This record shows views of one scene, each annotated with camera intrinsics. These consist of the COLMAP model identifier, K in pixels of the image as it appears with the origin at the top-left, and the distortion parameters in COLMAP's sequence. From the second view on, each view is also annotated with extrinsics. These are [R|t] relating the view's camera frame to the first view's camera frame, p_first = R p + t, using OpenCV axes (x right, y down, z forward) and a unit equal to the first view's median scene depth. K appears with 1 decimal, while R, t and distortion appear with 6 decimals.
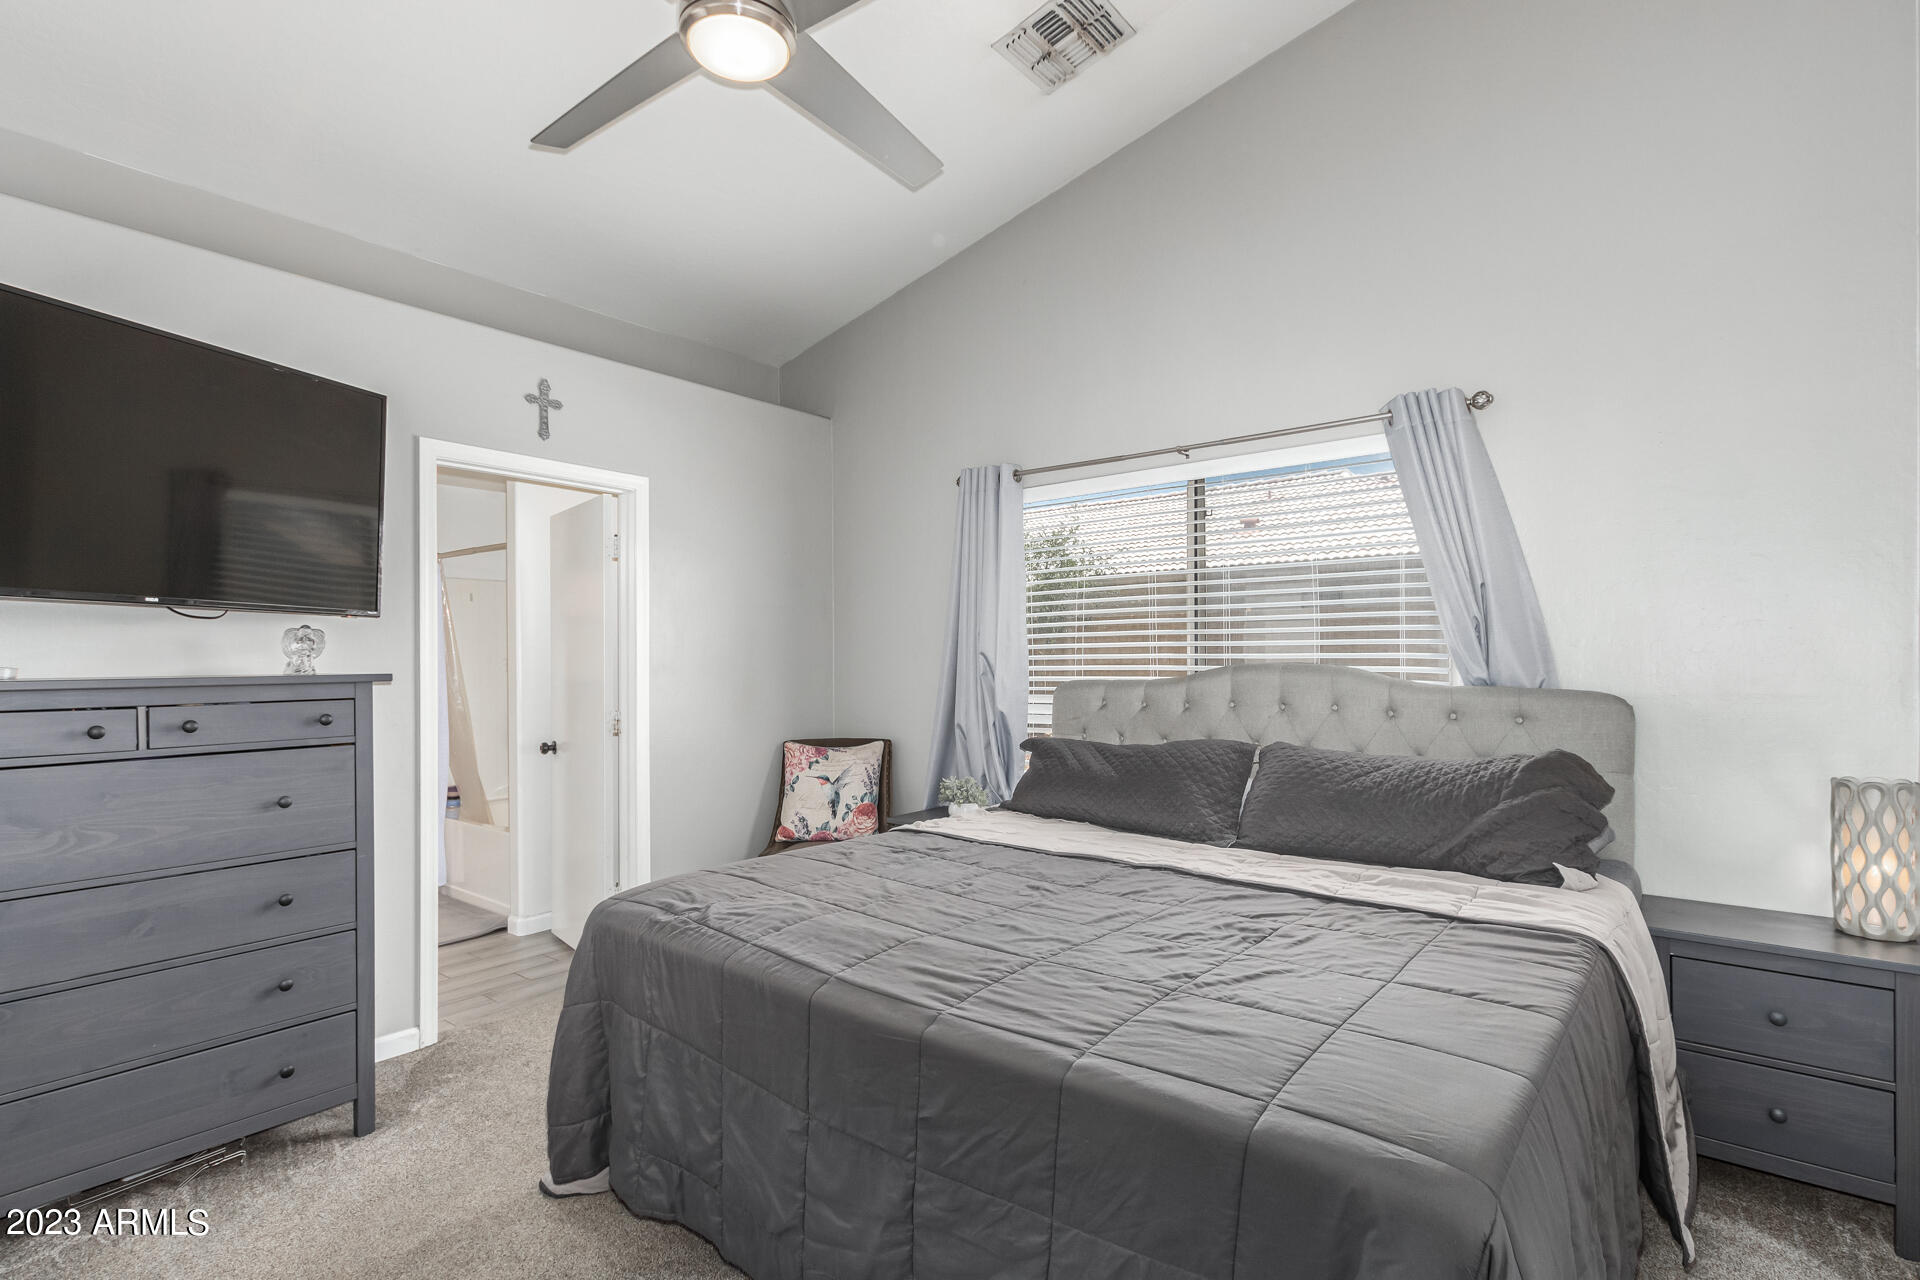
lens RADIAL K [[923.4, 0, 962.4], [0, 923.4, 660.4], [0, 0, 1]] dist [0.002660, 0.000516]
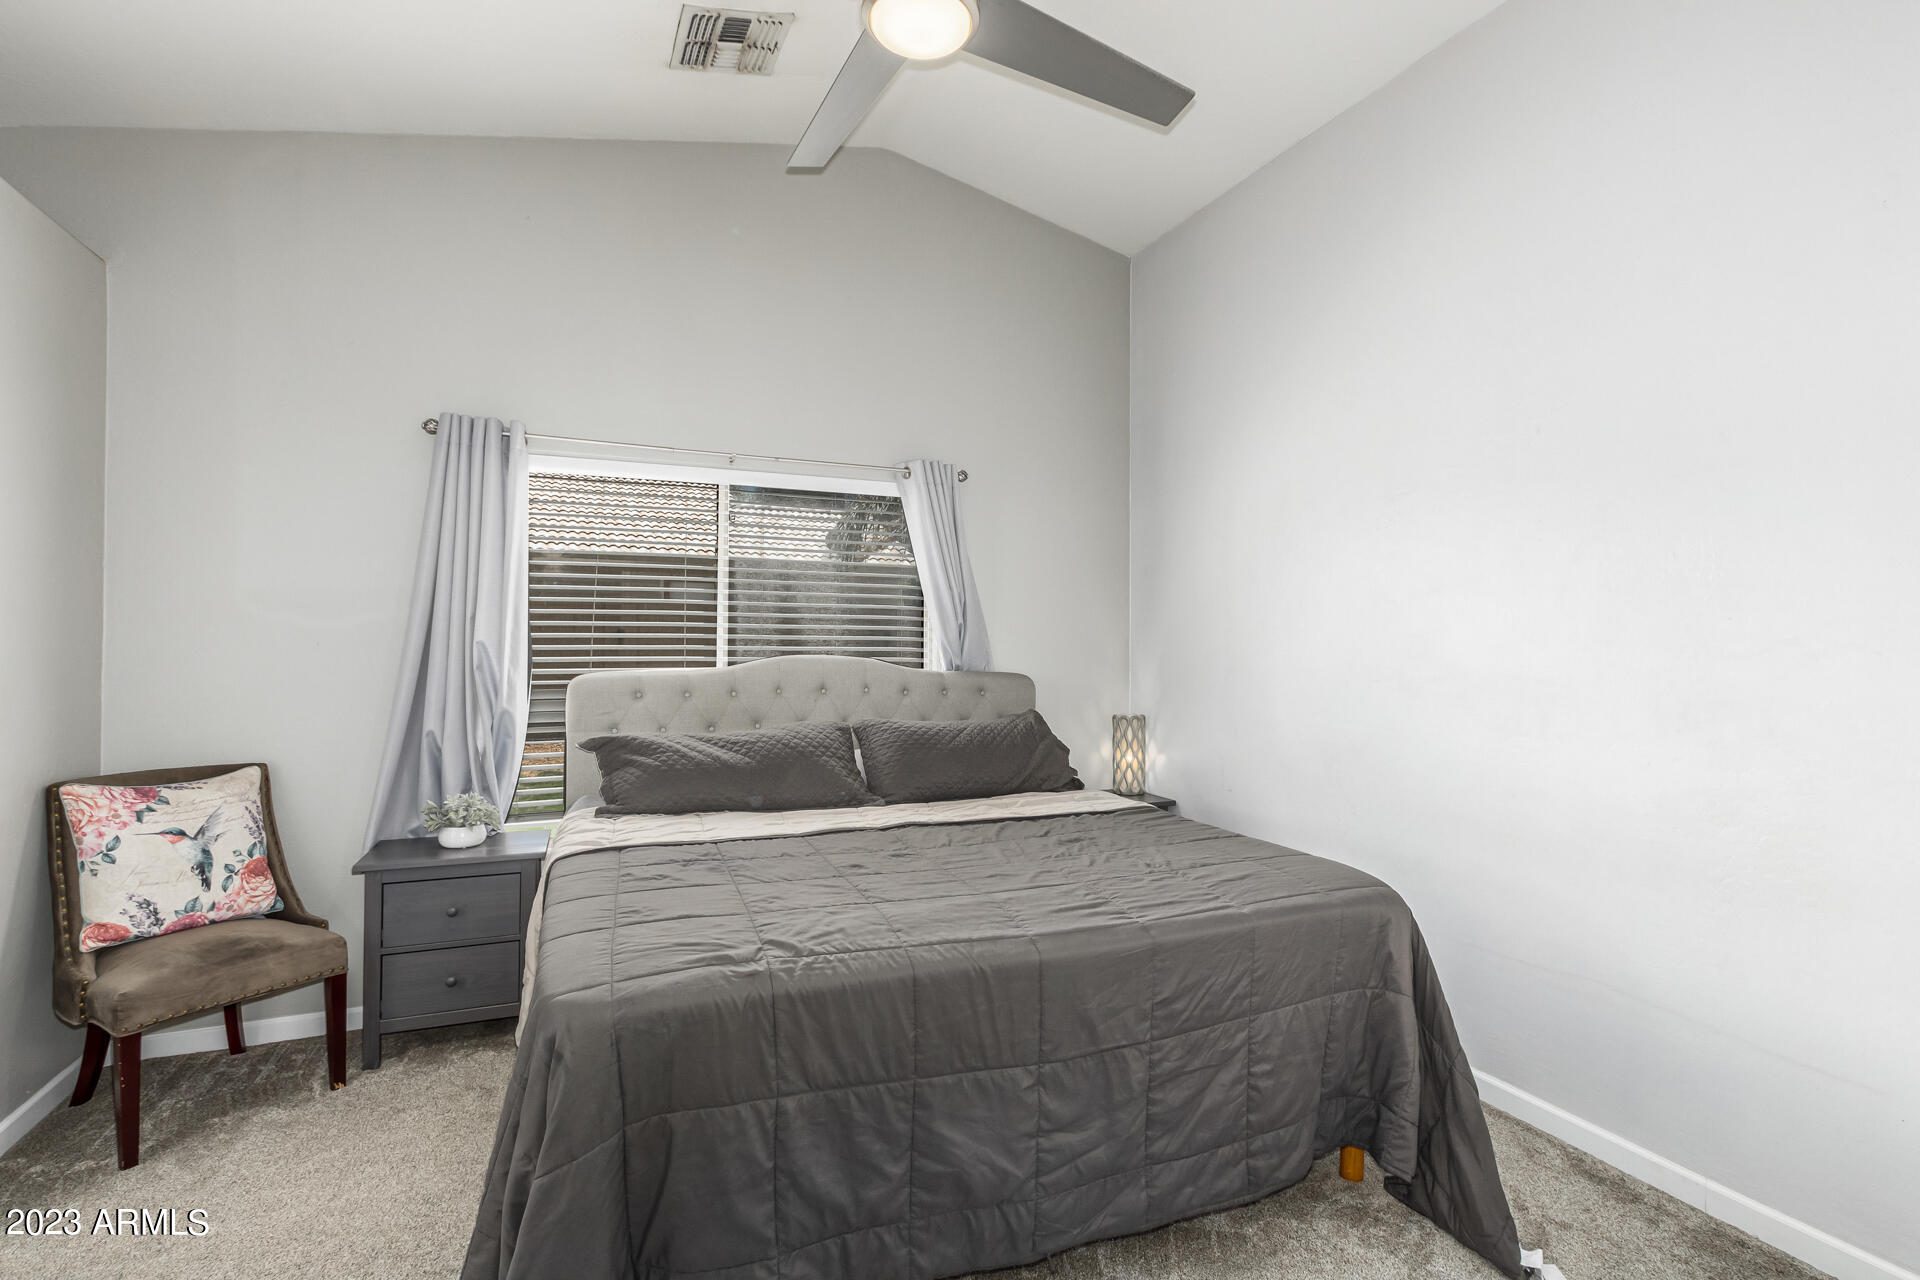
lens RADIAL K [[903.6, 0, 961.6], [0, 903.6, 631.0], [0, 0, 1]] dist [0.001346, -0.000614]
pose [[0.459838, 0.023388, 0.887695, -0.773321], [-0.004575, 0.999702, -0.023970, 0.000745], [-0.887991, 0.006961, 0.459808, 0.382680]]
